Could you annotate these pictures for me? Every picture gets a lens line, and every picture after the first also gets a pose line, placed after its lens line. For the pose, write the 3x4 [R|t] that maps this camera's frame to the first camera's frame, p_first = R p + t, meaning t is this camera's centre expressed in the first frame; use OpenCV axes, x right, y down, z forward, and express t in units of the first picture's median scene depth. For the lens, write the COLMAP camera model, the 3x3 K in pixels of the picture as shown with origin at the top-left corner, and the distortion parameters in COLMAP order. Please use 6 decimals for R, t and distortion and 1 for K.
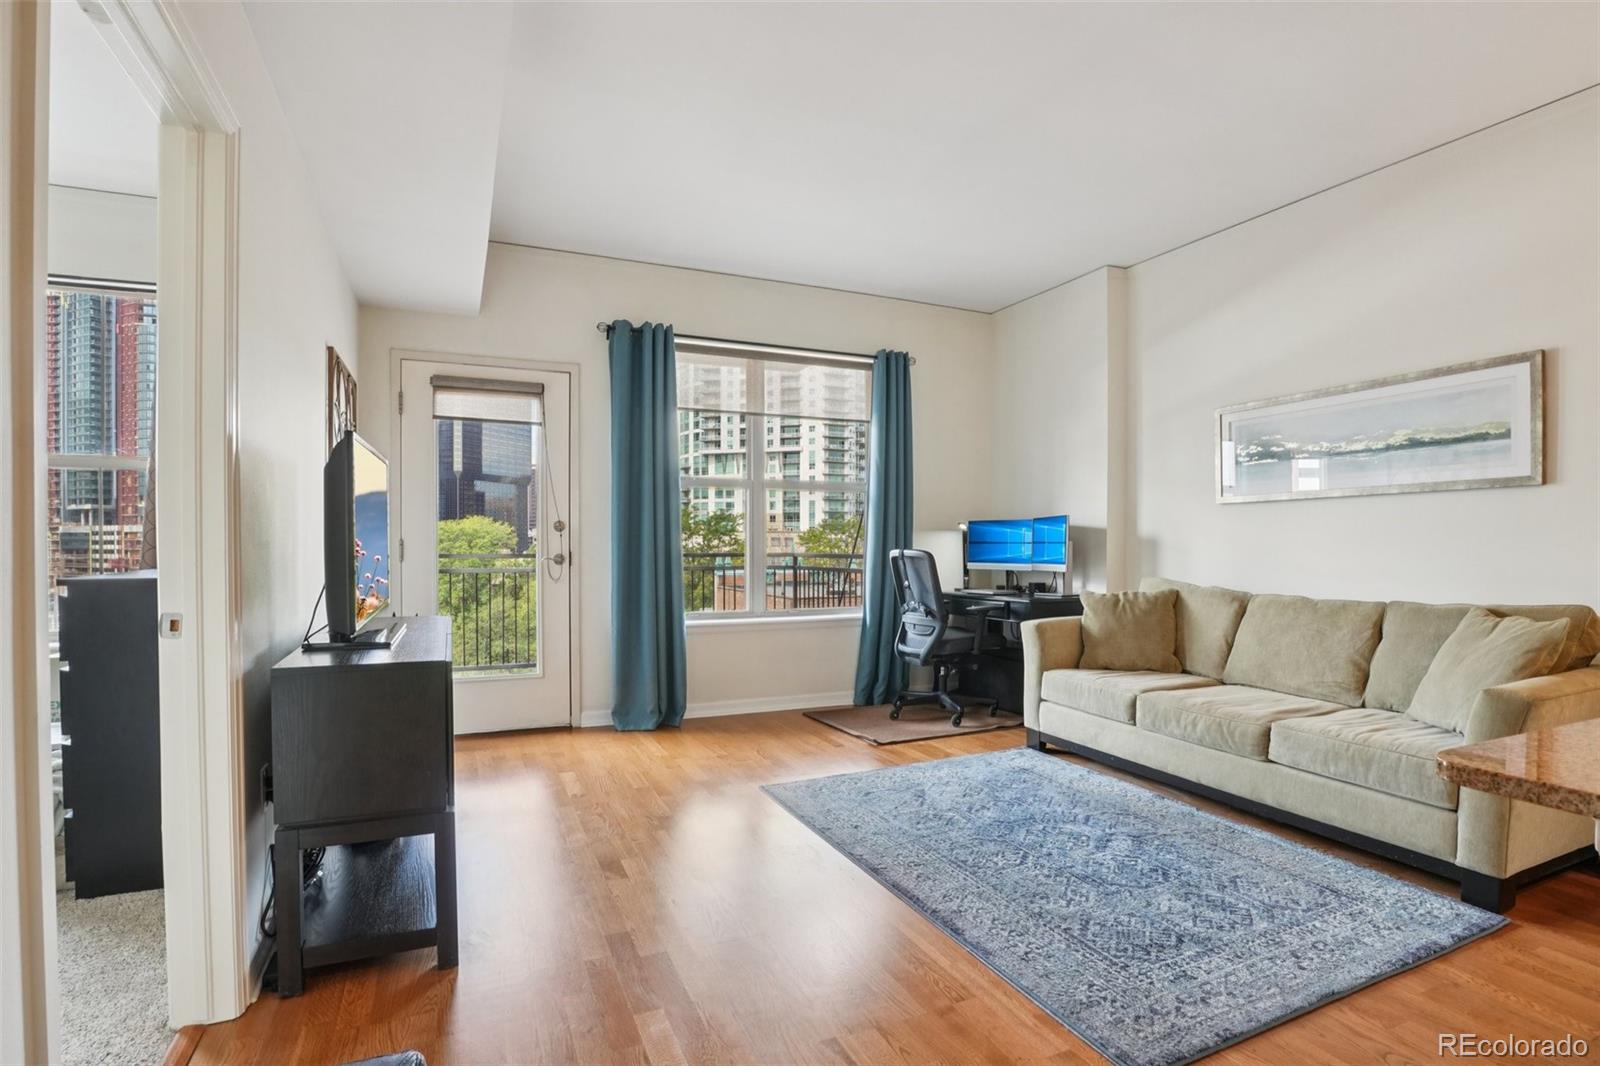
lens RADIAL K [[793.5, 0, 808.0], [0, 793.5, 561.2], [0, 0, 1]] dist [-0.046155, 0.010273]
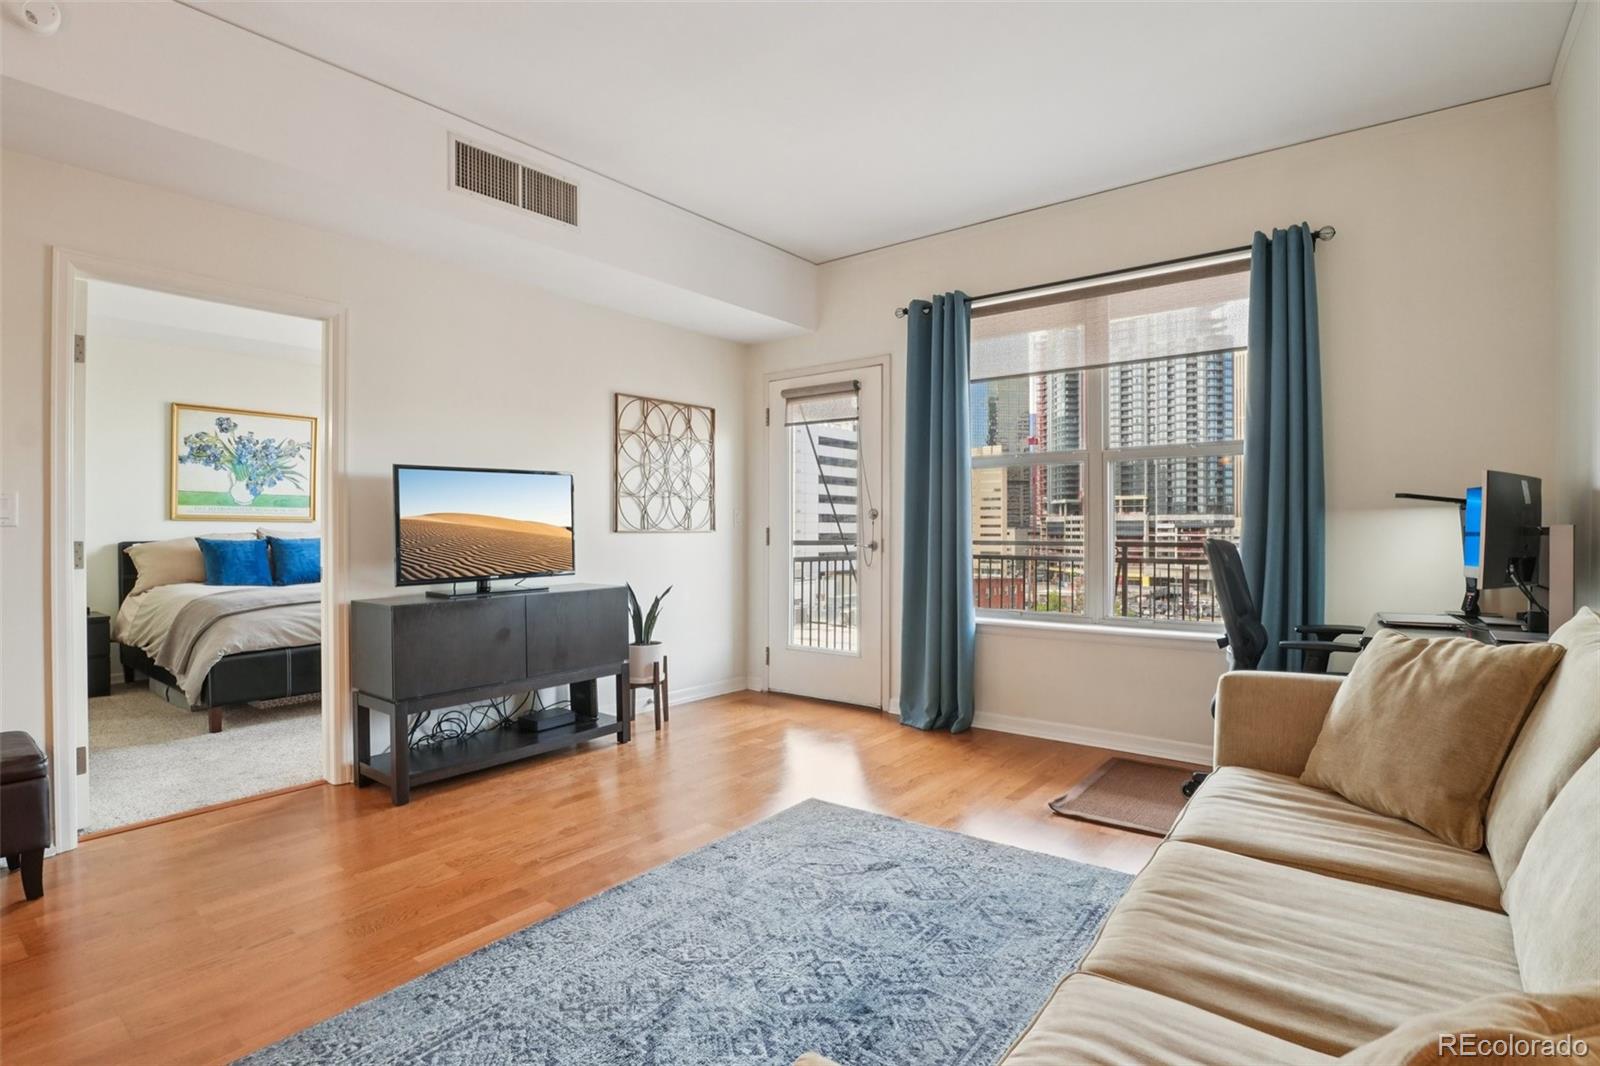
lens RADIAL K [[793.5, 0, 801.7], [0, 793.5, 531.1], [0, 0, 1]] dist [-0.046155, 0.010273]
pose [[0.467541, 0.000733, -0.883971, 0.599489], [-0.020113, 0.999750, -0.009809, -0.010392], [0.883742, 0.022366, 0.467439, 0.456376]]
